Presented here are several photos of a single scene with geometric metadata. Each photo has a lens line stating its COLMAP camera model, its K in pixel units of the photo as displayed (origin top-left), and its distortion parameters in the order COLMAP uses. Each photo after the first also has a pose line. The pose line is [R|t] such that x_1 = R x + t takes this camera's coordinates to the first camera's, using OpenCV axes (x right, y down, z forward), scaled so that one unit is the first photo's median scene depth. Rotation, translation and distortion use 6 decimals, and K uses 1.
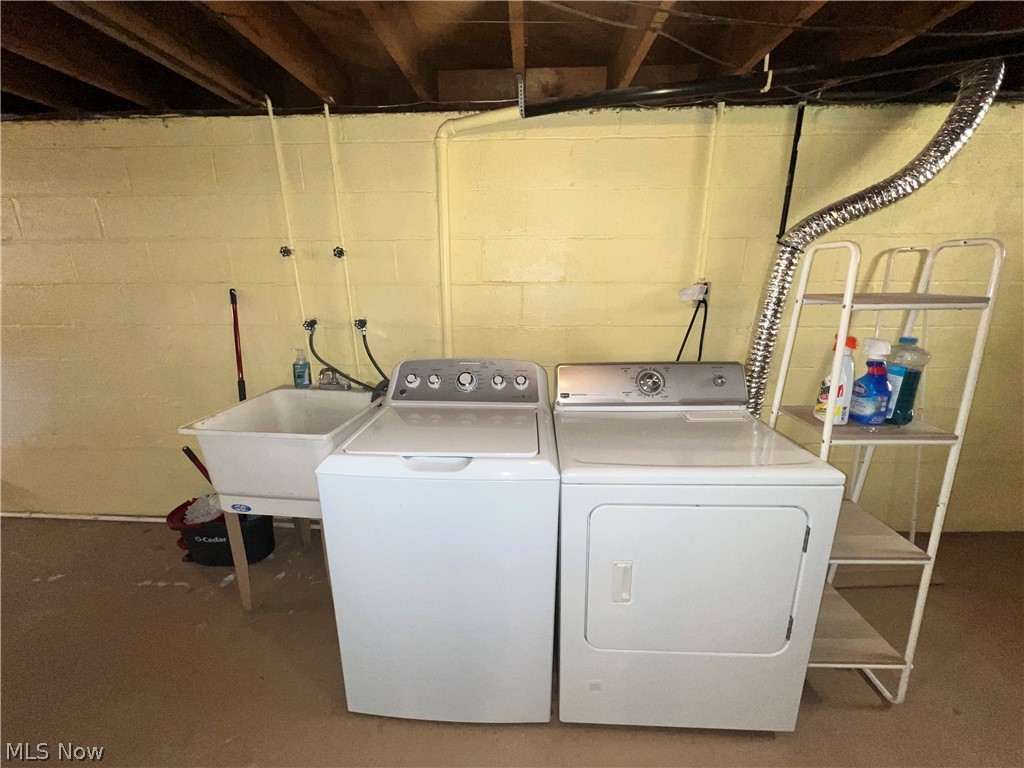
lens RADIAL K [[405.5, 0, 512.0], [0, 405.5, 384.0], [0, 0, 1]] dist [0.002643, 0.000395]
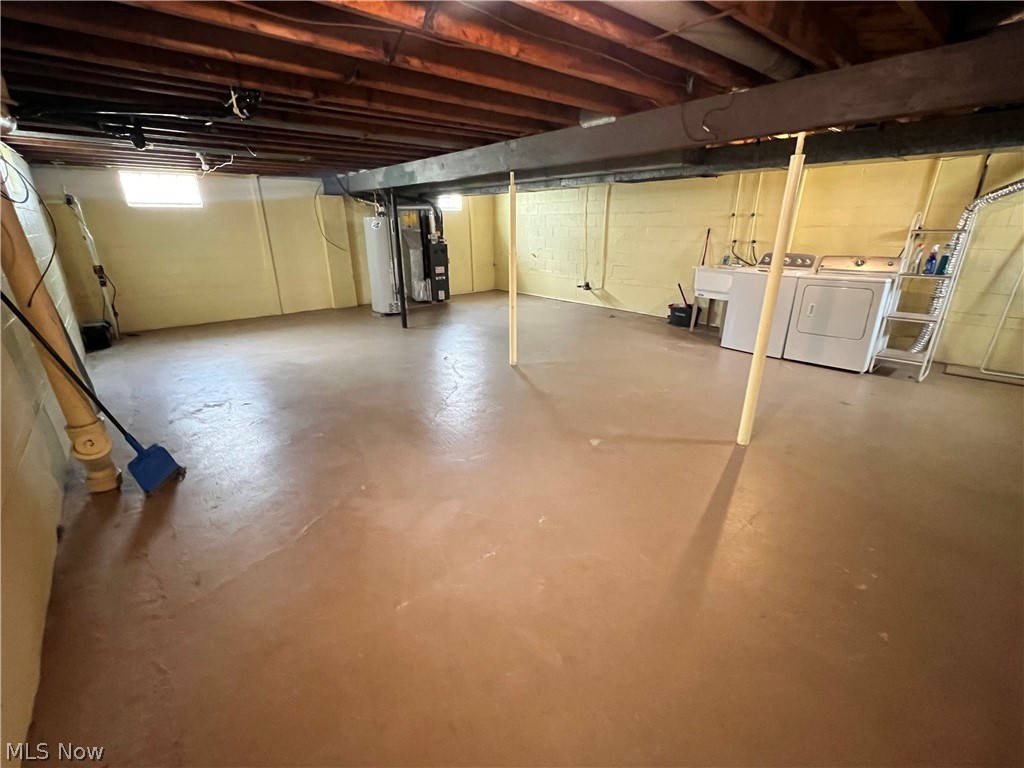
lens RADIAL K [[452.6, 0, 512.0], [0, 452.6, 384.0], [0, 0, 1]] dist [-0.000203, -0.000226]
pose [[0.680639, 0.244450, -0.690633, 0.857426], [-0.193484, 0.969200, 0.152366, 0.632299], [0.706608, 0.029920, 0.706973, -2.270755]]
